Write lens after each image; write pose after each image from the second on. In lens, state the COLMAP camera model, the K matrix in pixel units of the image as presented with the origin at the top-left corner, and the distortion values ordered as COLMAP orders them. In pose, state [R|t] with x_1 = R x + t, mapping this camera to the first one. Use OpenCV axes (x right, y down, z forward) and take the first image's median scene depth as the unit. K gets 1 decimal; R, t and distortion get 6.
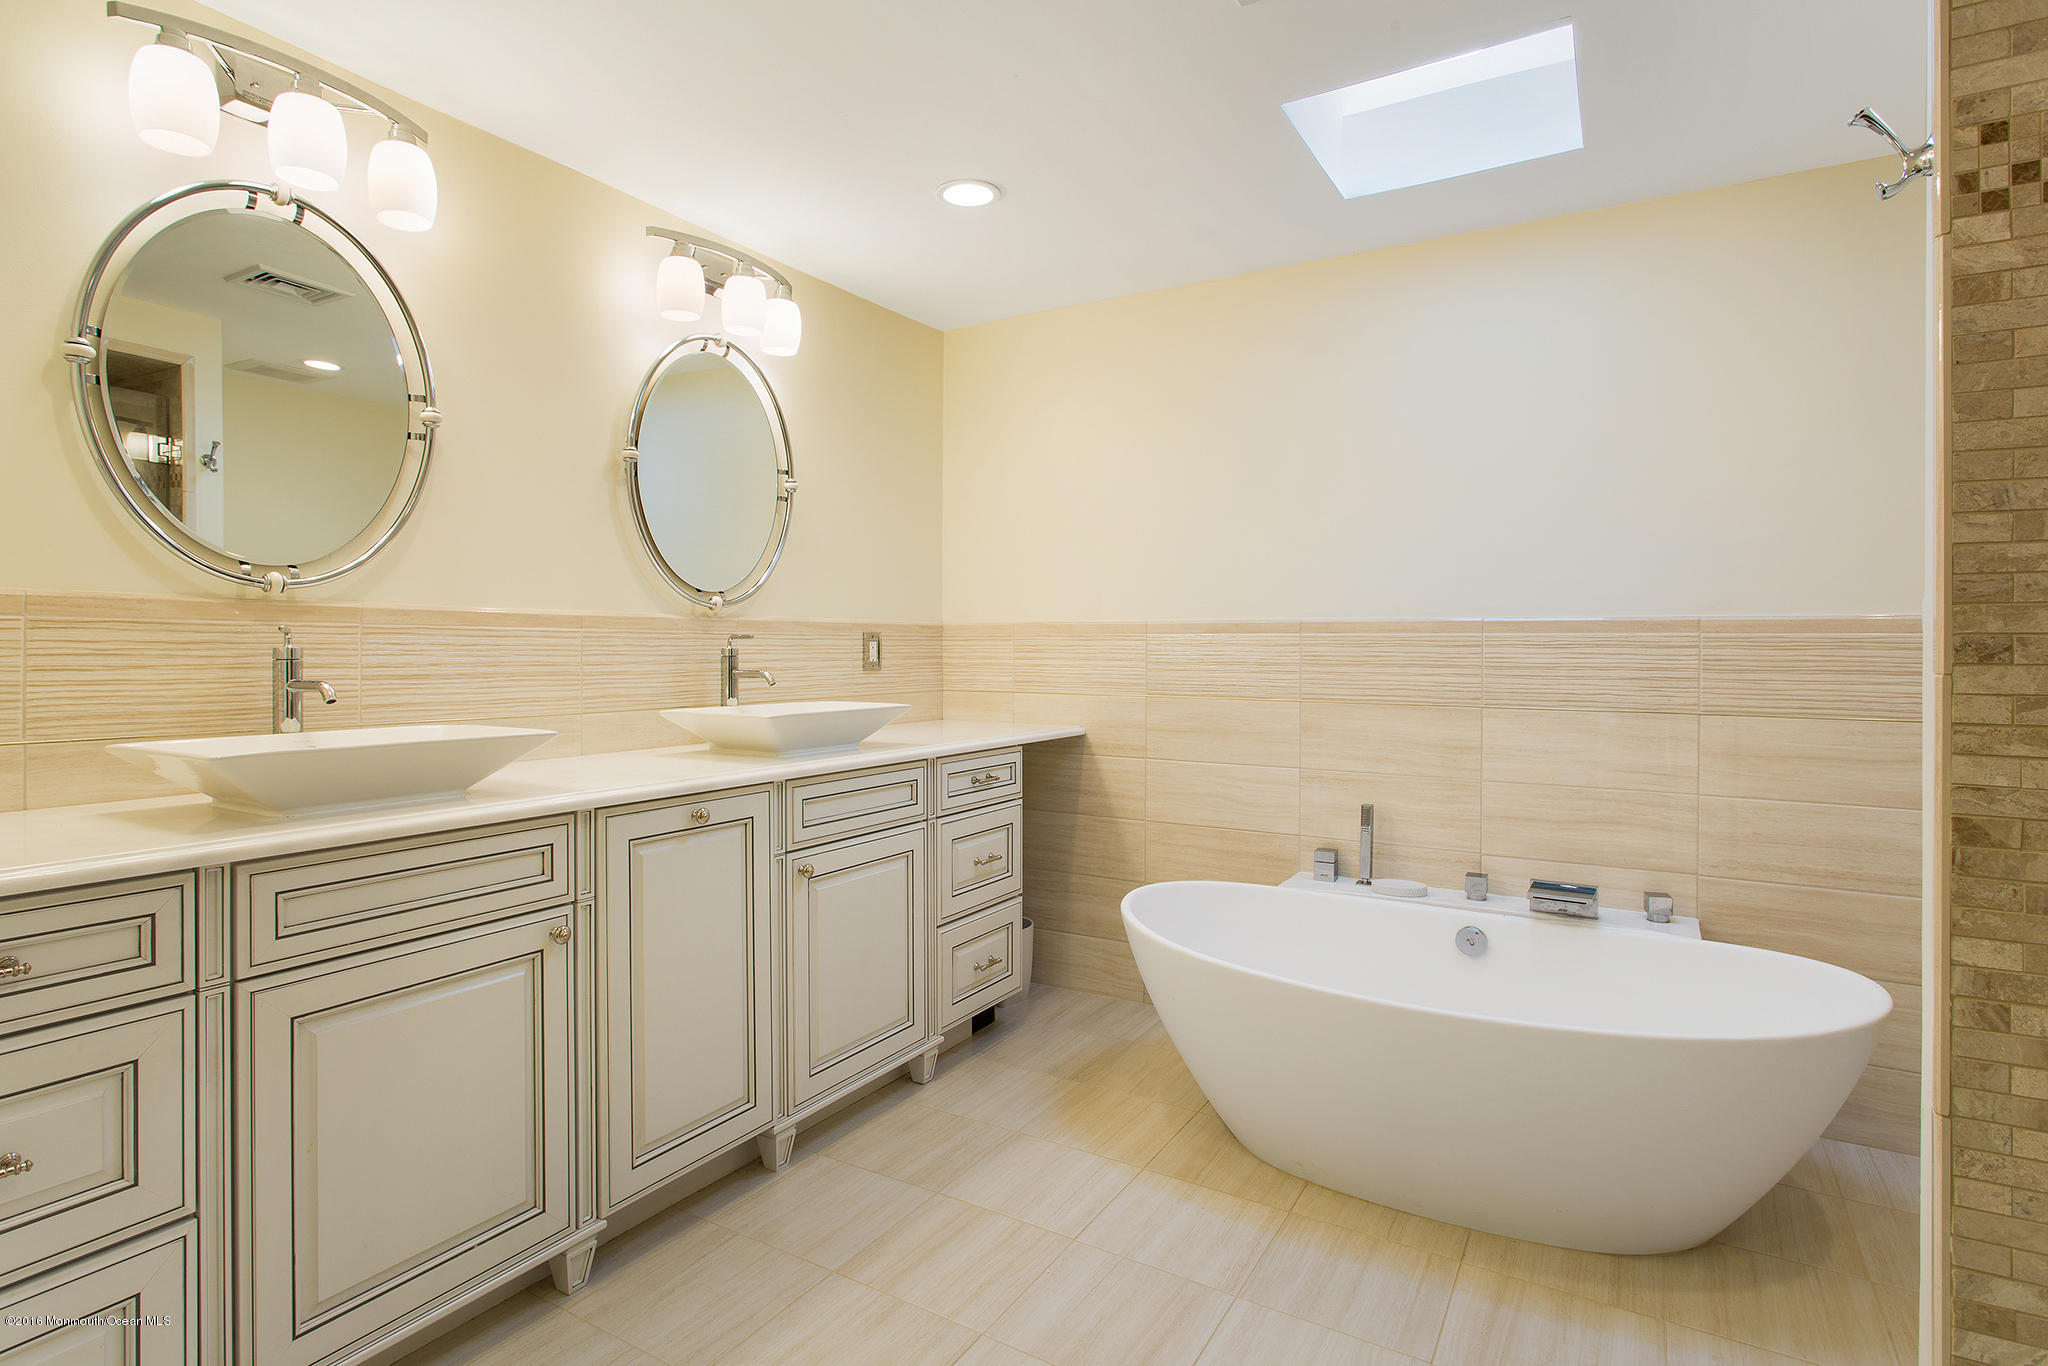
lens RADIAL K [[1056.7, 0, 1015.9], [0, 1056.7, 652.8], [0, 0, 1]] dist [0.002817, 0.001676]
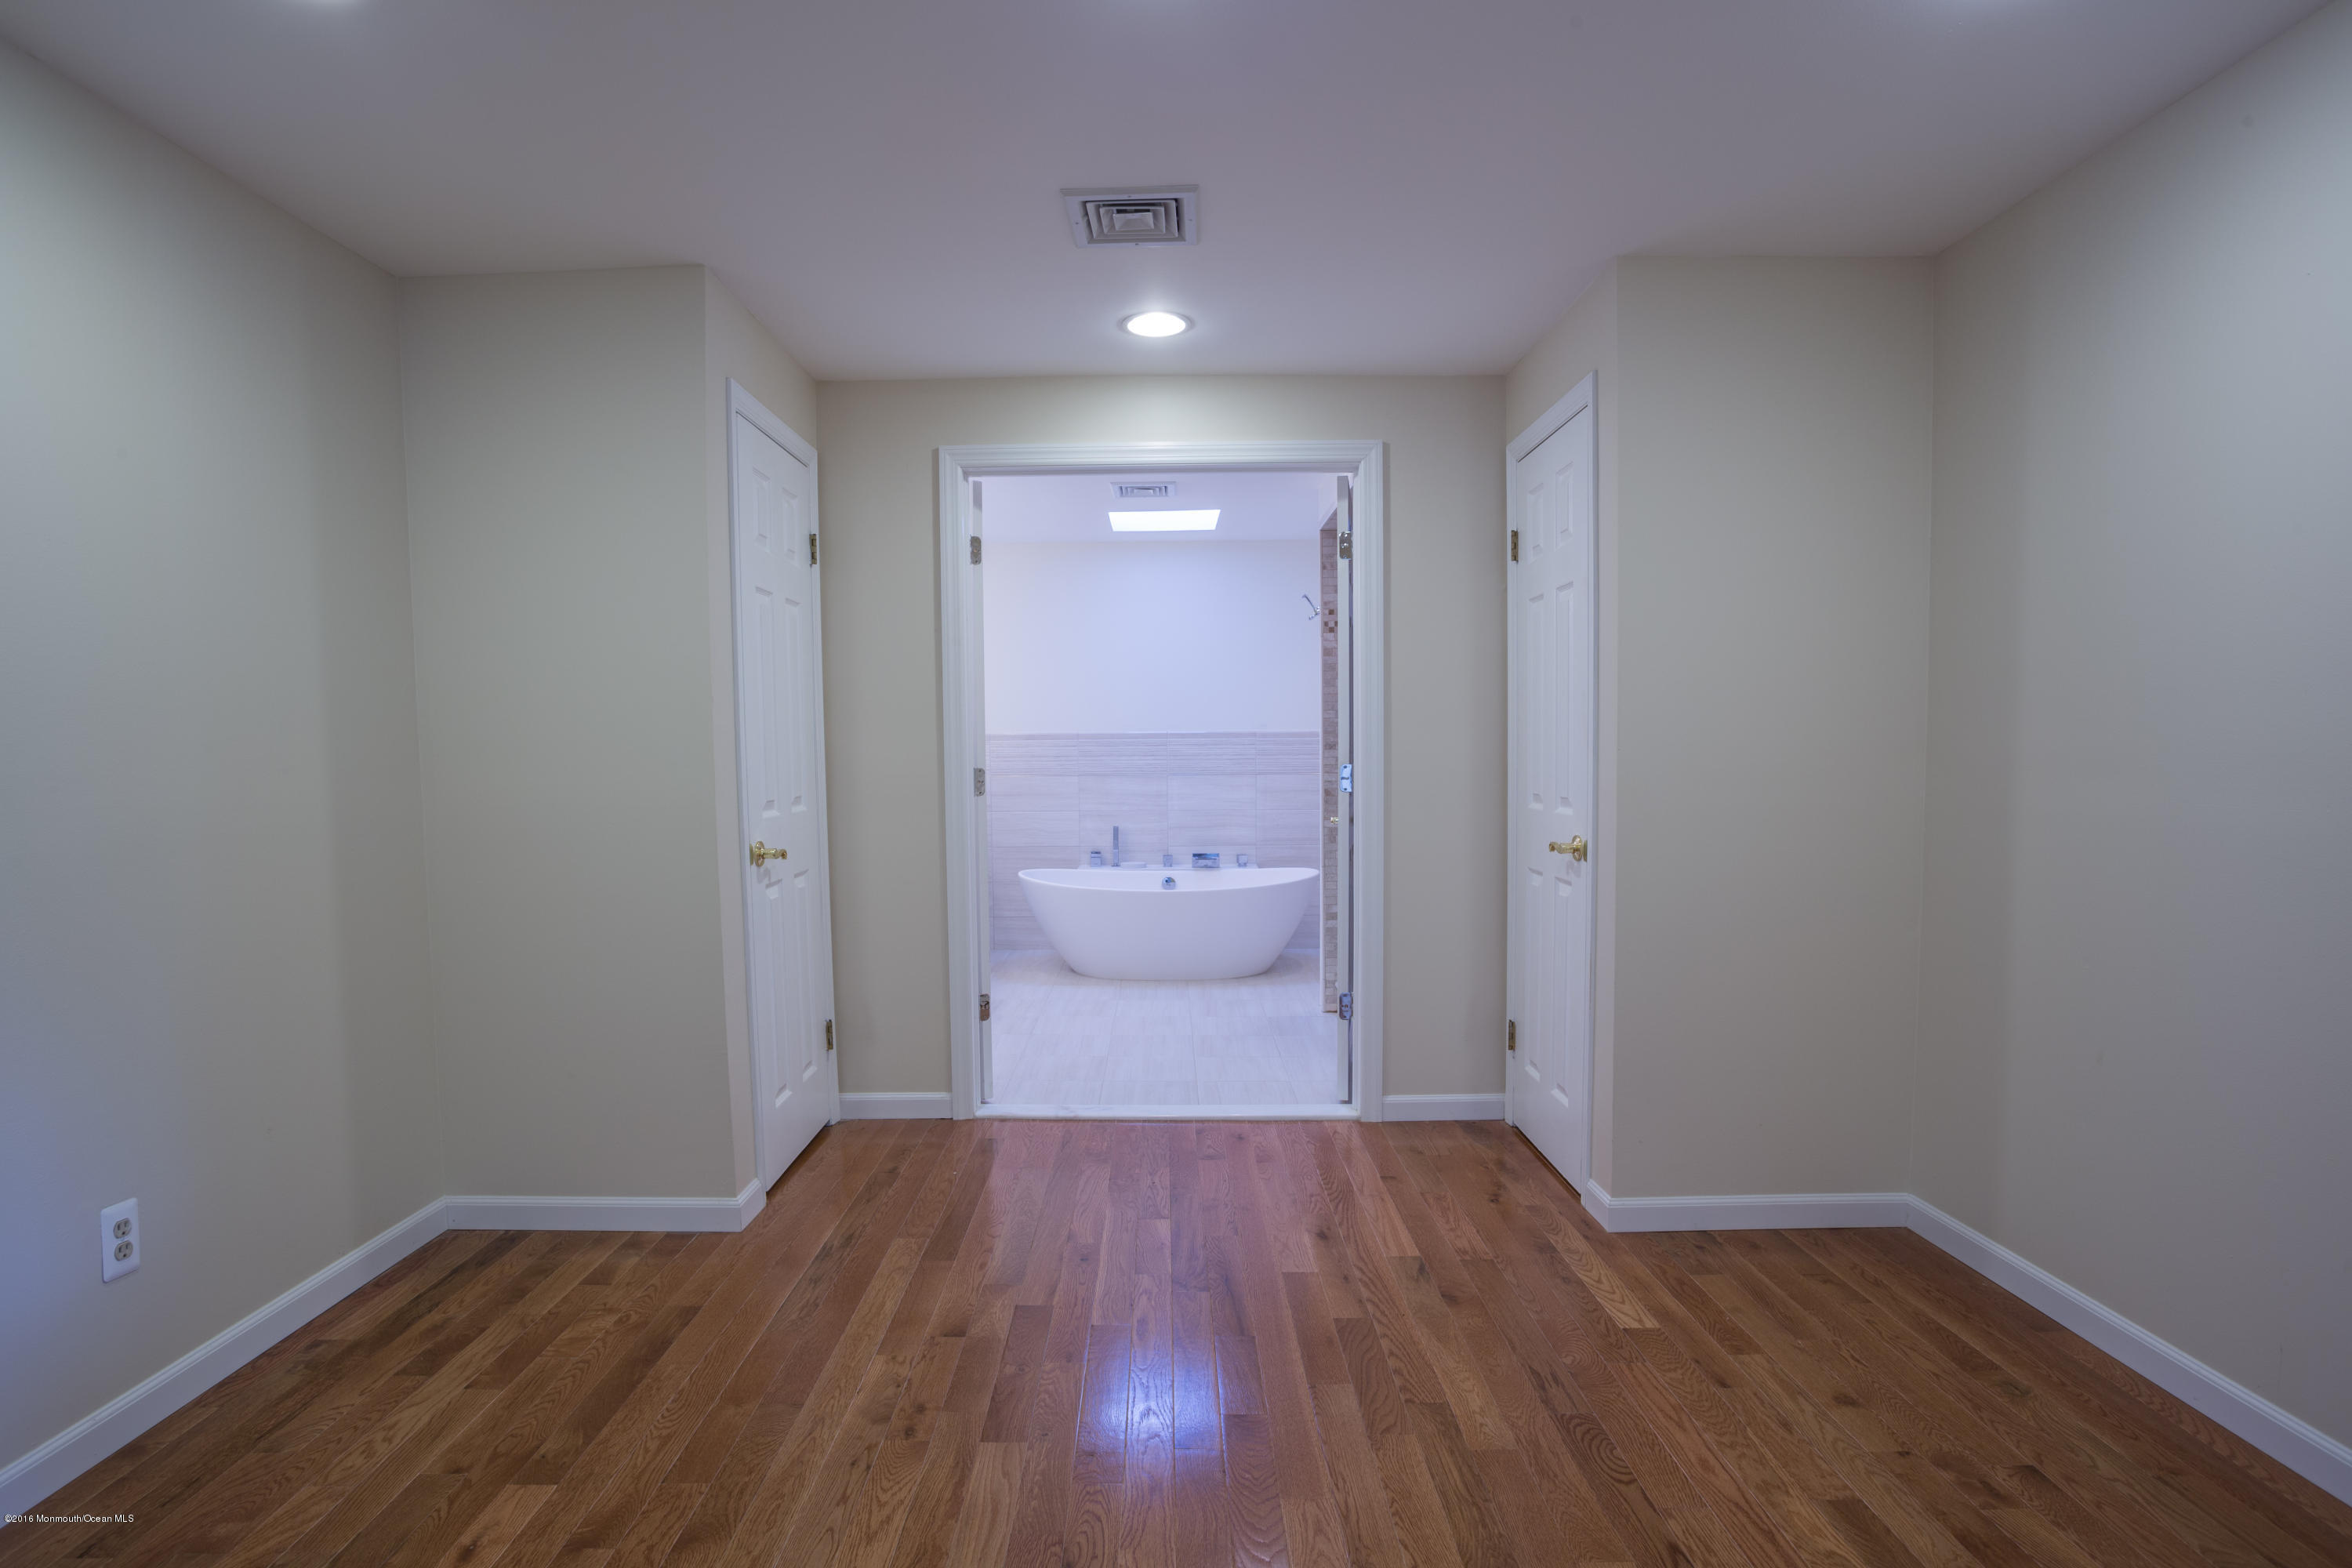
lens RADIAL K [[1189.9, 0, 1166.9], [0, 1189.9, 789.2], [0, 0, 1]] dist [-0.002733, 0.001006]
pose [[0.858569, -0.029632, 0.511842, -0.829528], [0.013967, 0.999310, 0.034424, -0.001023], [-0.512508, -0.022407, 0.858390, -1.100353]]
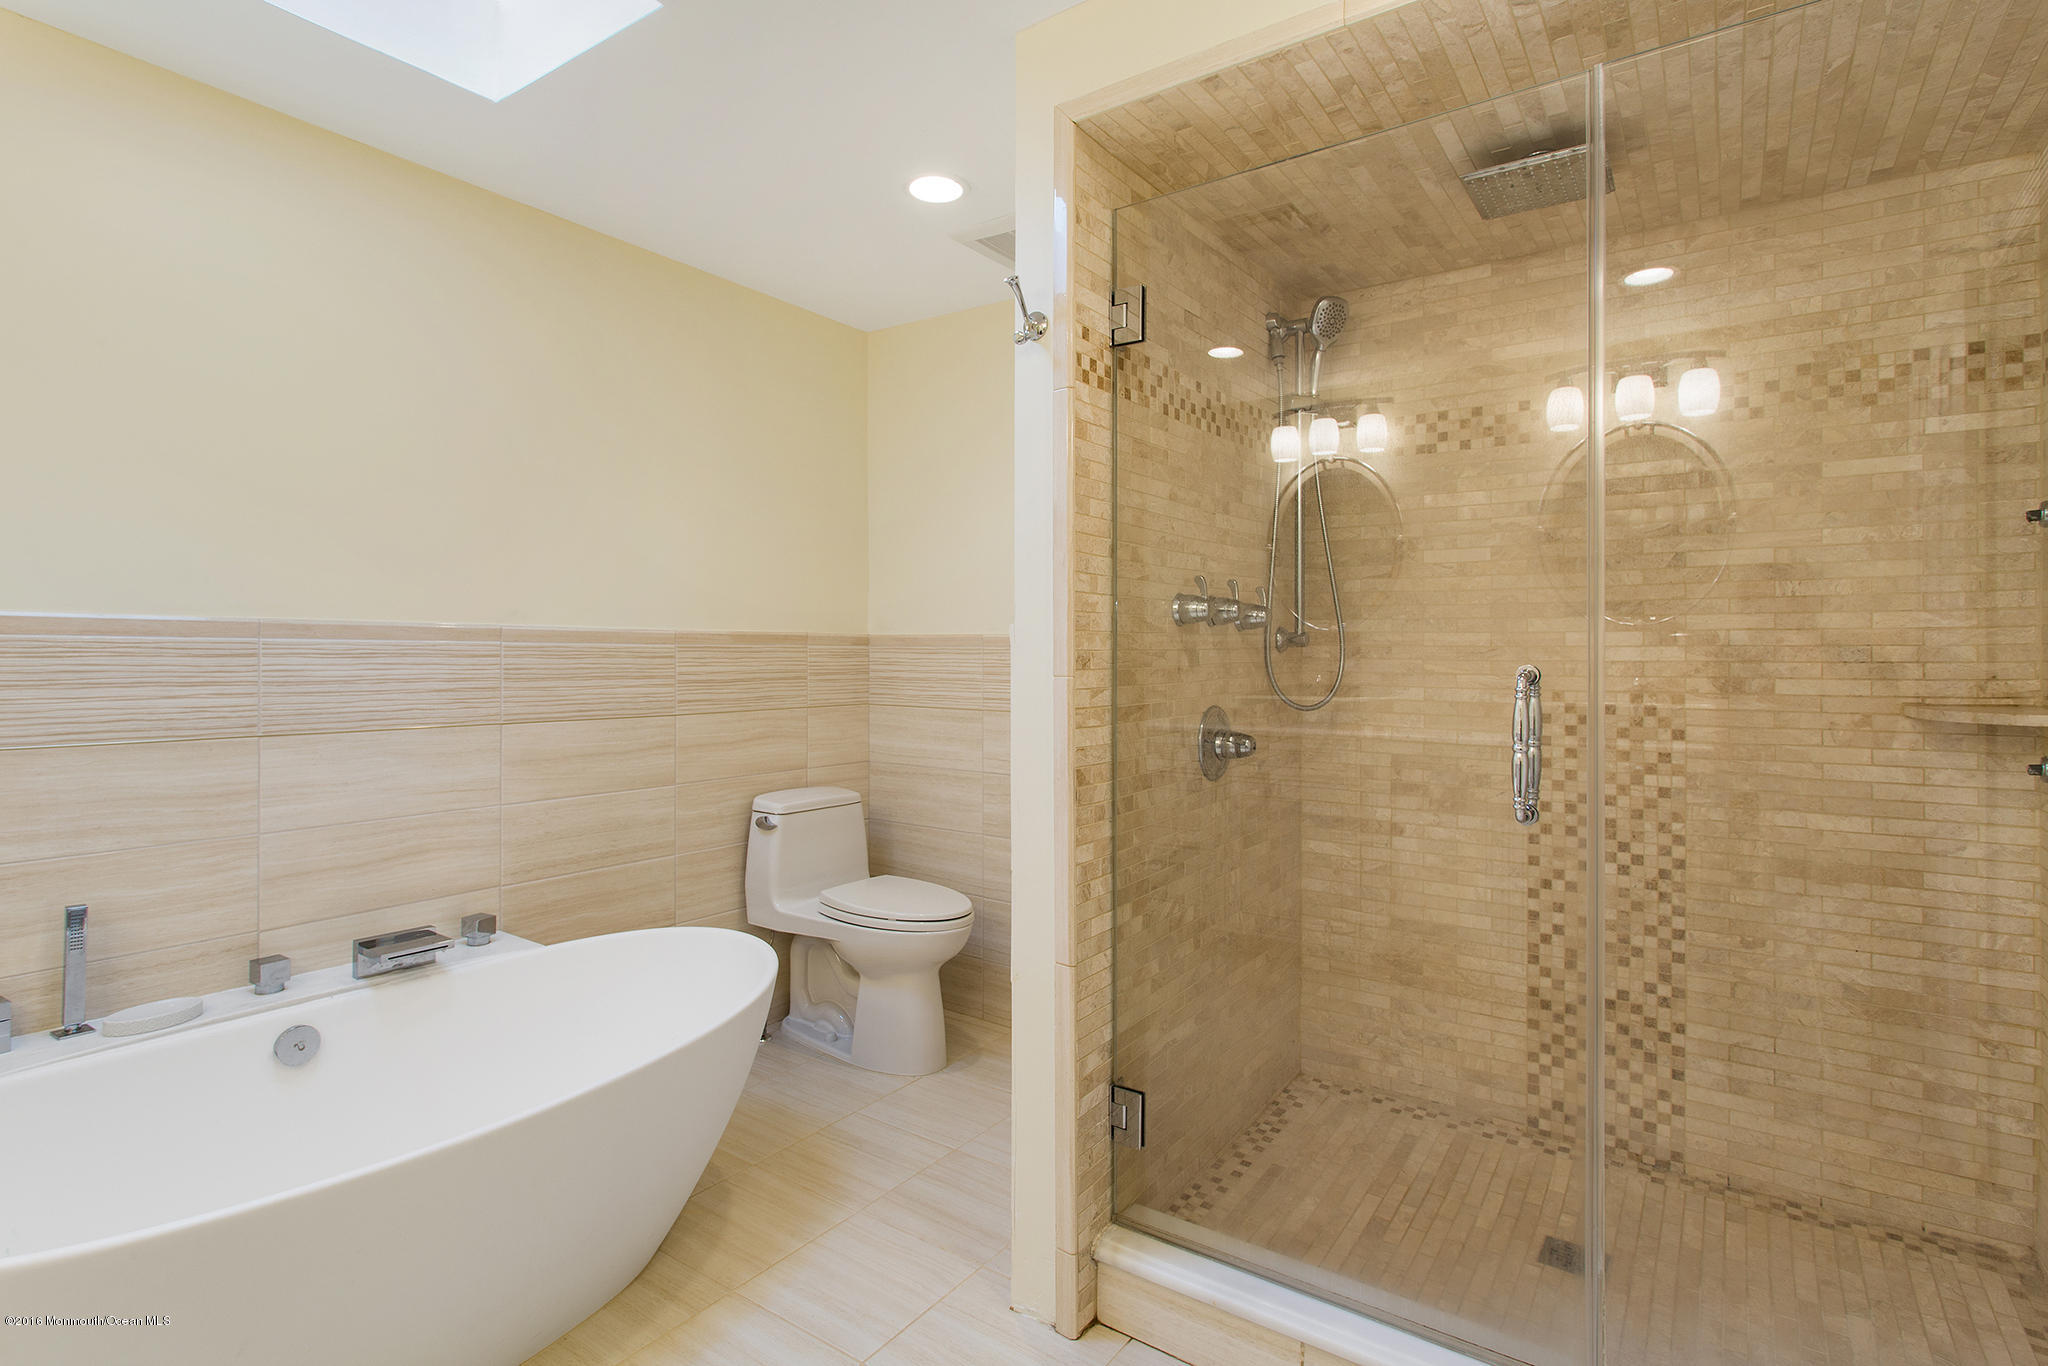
lens RADIAL K [[1036.1, 0, 996.8], [0, 1036.1, 655.1], [0, 0, 1]] dist [-0.002733, 0.001006]
pose [[0.066426, -0.002864, 0.997787, -0.284729], [0.004397, 0.999987, 0.002577, -0.006857], [-0.997782, 0.004216, 0.066438, 0.466683]]
